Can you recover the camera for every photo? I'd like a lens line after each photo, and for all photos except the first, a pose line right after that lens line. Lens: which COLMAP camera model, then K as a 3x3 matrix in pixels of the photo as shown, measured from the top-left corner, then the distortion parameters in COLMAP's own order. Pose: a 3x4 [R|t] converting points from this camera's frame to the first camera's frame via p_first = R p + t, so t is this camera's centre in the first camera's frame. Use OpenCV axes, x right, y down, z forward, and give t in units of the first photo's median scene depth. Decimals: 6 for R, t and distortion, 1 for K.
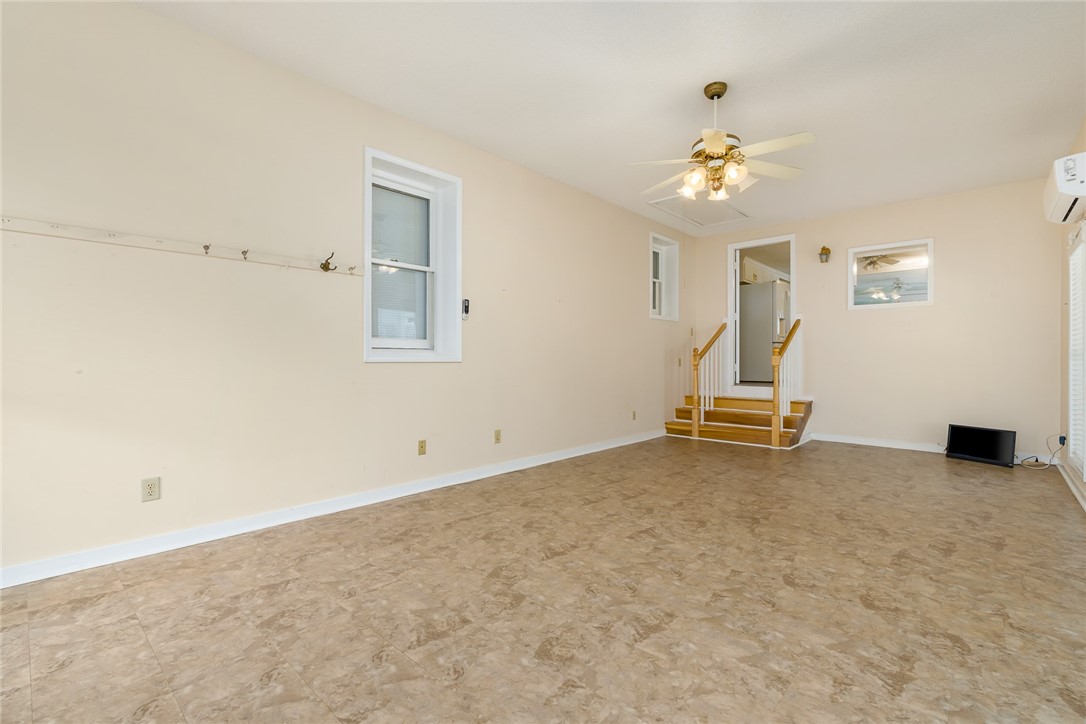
lens RADIAL K [[484.4, 0, 546.1], [0, 484.4, 353.7], [0, 0, 1]] dist [-0.008978, 0.000212]
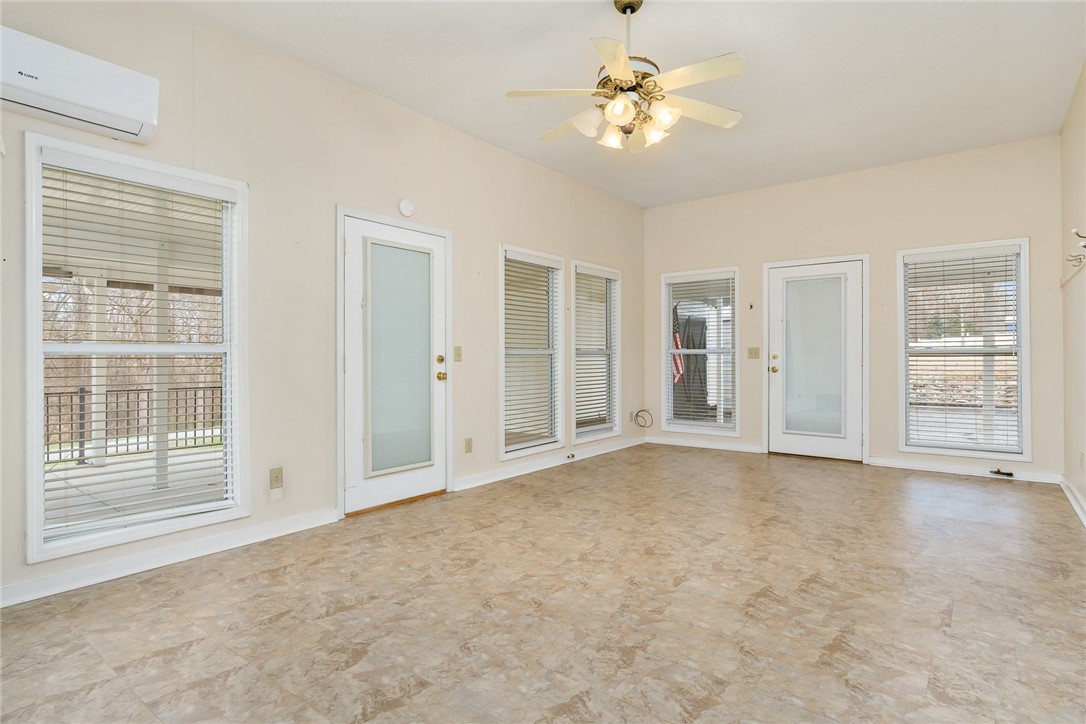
lens RADIAL K [[566.1, 0, 543.0], [0, 566.1, 362.0], [0, 0, 1]] dist [-0.003094, -0.000402]
pose [[-0.997176, -0.000481, -0.075104, 0.612827], [-0.000366, 0.999999, -0.001544, 0.020690], [0.075104, -0.001512, -0.997175, 2.077256]]
